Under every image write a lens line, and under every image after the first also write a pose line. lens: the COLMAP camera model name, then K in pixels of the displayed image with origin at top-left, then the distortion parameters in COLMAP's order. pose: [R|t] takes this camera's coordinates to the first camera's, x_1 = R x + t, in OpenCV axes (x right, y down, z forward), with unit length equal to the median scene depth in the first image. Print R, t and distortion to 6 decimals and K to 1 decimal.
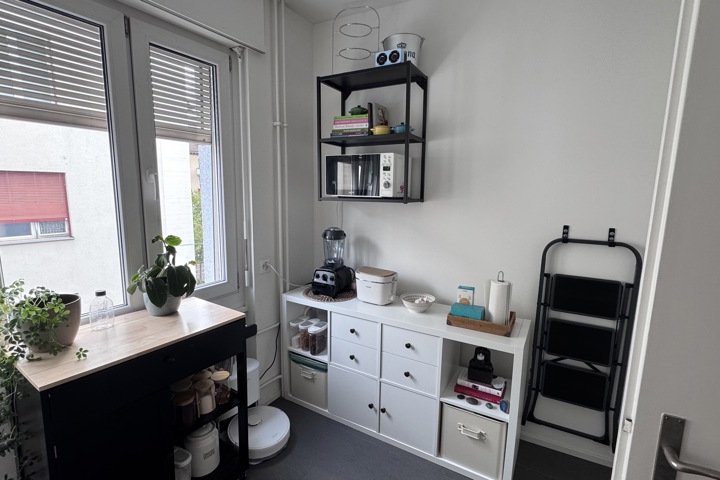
lens RADIAL K [[347.8, 0, 359.3], [0, 347.8, 242.0], [0, 0, 1]] dist [0.002034, 0.000569]
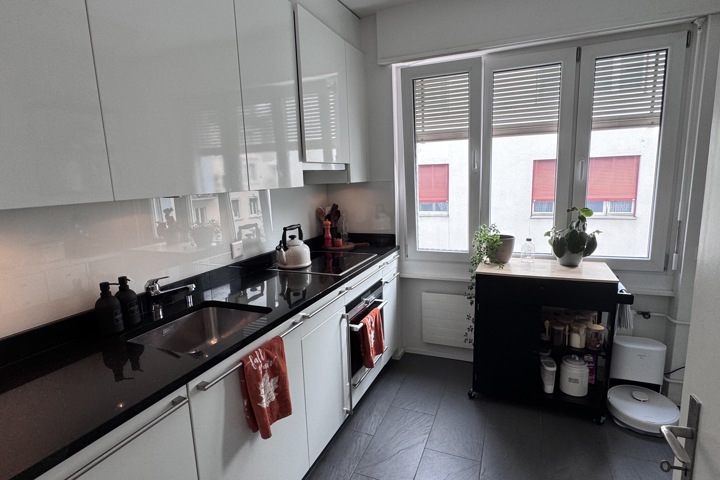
lens RADIAL K [[379.7, 0, 359.7], [0, 379.7, 240.6], [0, 0, 1]] dist [-0.002699, -0.001013]
pose [[0.177495, 0.145541, -0.973300, 0.583169], [-0.112239, 0.985544, 0.126904, 0.014083], [0.977700, 0.086717, 0.191264, -0.059367]]
